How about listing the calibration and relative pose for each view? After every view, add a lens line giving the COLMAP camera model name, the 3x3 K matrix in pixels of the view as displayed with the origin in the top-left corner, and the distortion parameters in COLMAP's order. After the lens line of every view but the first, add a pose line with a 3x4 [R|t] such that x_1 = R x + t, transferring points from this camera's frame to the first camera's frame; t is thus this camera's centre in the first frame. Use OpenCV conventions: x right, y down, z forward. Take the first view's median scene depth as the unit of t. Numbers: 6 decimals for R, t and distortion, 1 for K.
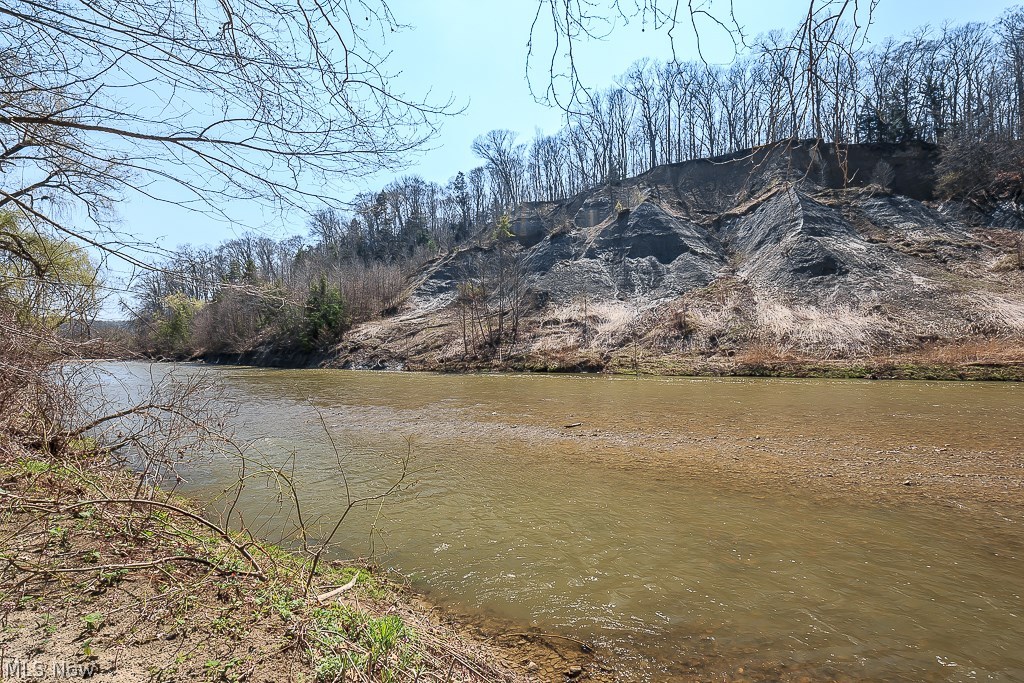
lens RADIAL K [[472.7, 0, 517.2], [0, 472.7, 343.3], [0, 0, 1]] dist [0.023623, -0.020934]
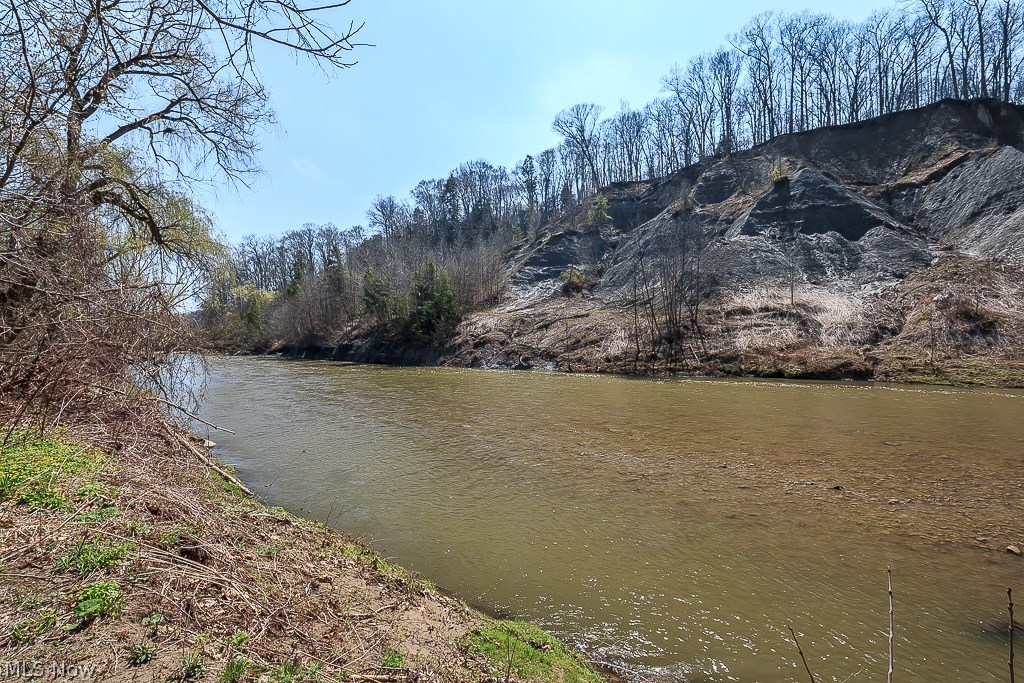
lens RADIAL K [[472.7, 0, 511.2], [0, 472.7, 343.4], [0, 0, 1]] dist [0.023623, -0.020934]
pose [[0.996864, 0.008918, -0.078633, -0.194024], [-0.008094, 0.999909, 0.010799, 0.001775], [0.078722, -0.010129, 0.996845, 0.146901]]
